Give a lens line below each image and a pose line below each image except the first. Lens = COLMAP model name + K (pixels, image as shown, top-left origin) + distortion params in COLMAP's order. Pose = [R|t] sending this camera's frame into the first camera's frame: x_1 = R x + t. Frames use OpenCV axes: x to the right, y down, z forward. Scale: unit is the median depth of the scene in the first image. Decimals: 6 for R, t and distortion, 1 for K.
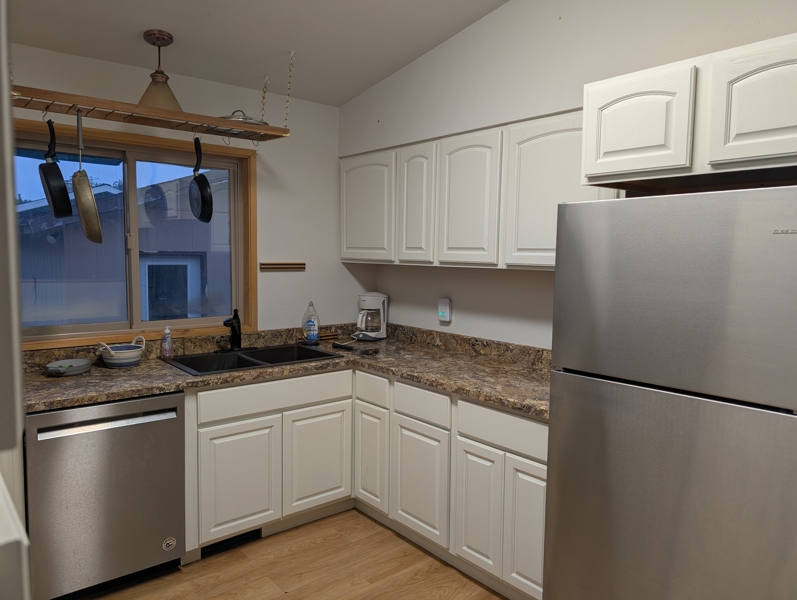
lens RADIAL K [[578.5, 0, 403.9], [0, 578.5, 298.9], [0, 0, 1]] dist [0.074261, -0.060497]
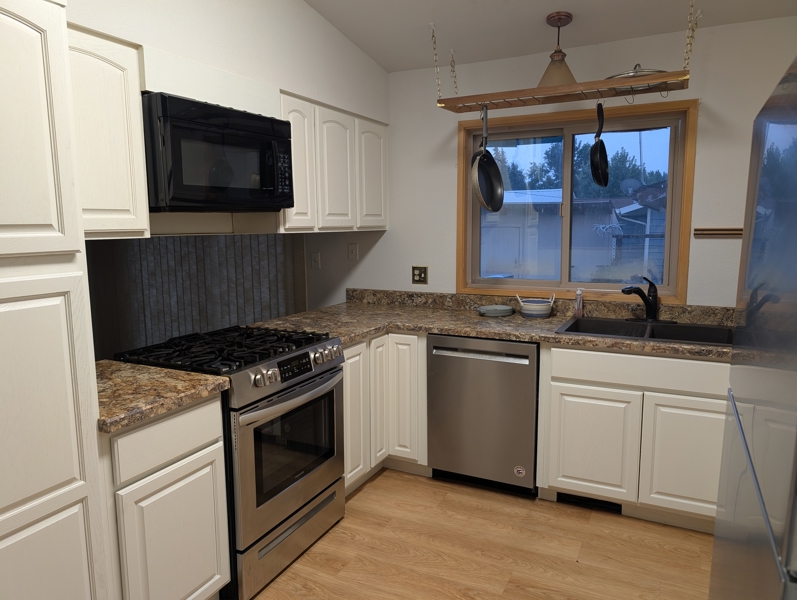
lens RADIAL K [[578.5, 0, 403.9], [0, 578.5, 298.9], [0, 0, 1]] dist [0.074261, -0.060497]
pose [[0.419489, 0.105255, -0.901637, 0.451717], [-0.063735, 0.994219, 0.086410, -0.005098], [0.905520, 0.021217, 0.423773, 0.267699]]
